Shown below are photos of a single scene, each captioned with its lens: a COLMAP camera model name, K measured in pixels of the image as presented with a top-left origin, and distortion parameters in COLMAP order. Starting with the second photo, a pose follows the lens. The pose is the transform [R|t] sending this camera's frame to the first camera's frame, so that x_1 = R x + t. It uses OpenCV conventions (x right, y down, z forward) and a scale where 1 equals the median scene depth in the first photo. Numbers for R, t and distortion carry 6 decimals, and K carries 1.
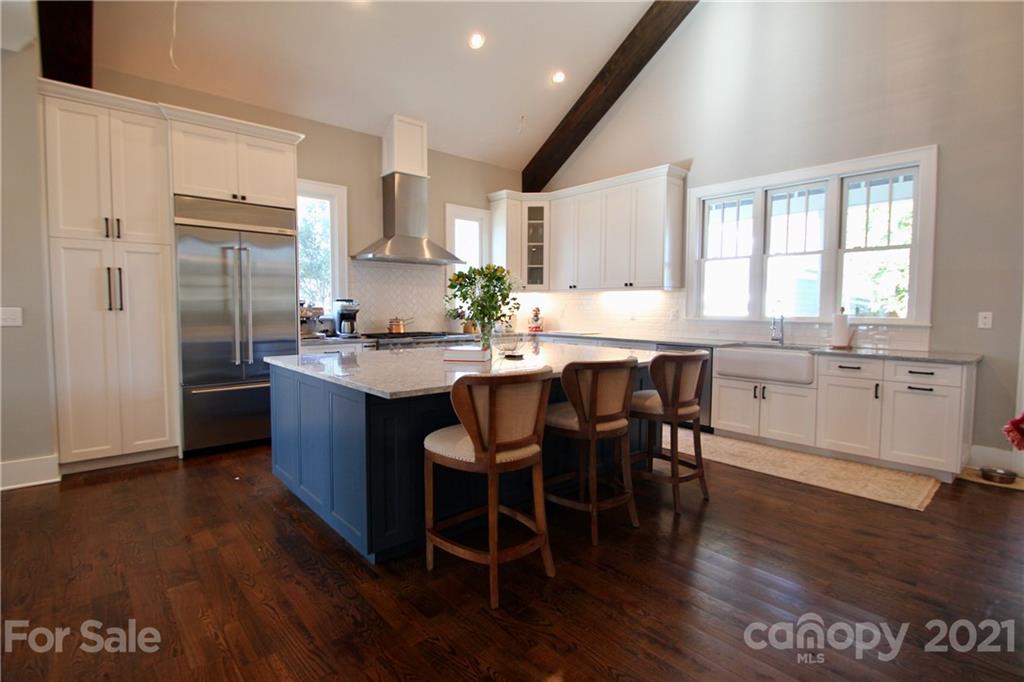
lens RADIAL K [[476.3, 0, 513.5], [0, 476.3, 336.5], [0, 0, 1]] dist [-0.002033, 0.000660]
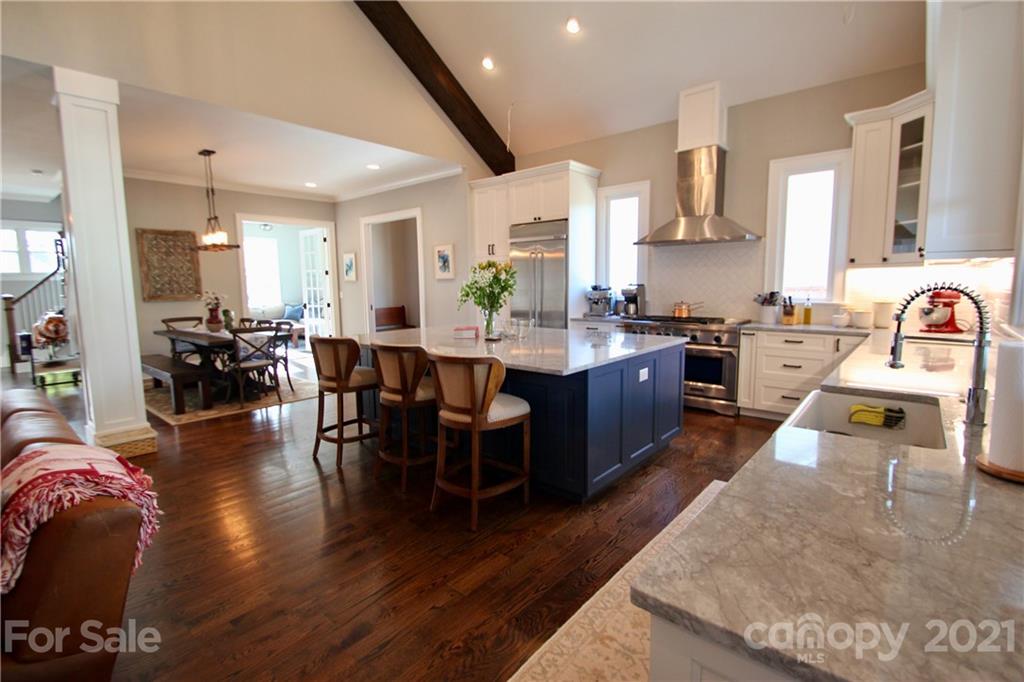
lens RADIAL K [[476.3, 0, 511.7], [0, 476.3, 336.0], [0, 0, 1]] dist [-0.002033, 0.000660]
pose [[0.154133, 0.107150, -0.982223, 0.671497], [-0.047763, 0.993748, 0.100913, -0.051763], [0.986895, 0.031360, 0.158287, 0.499057]]
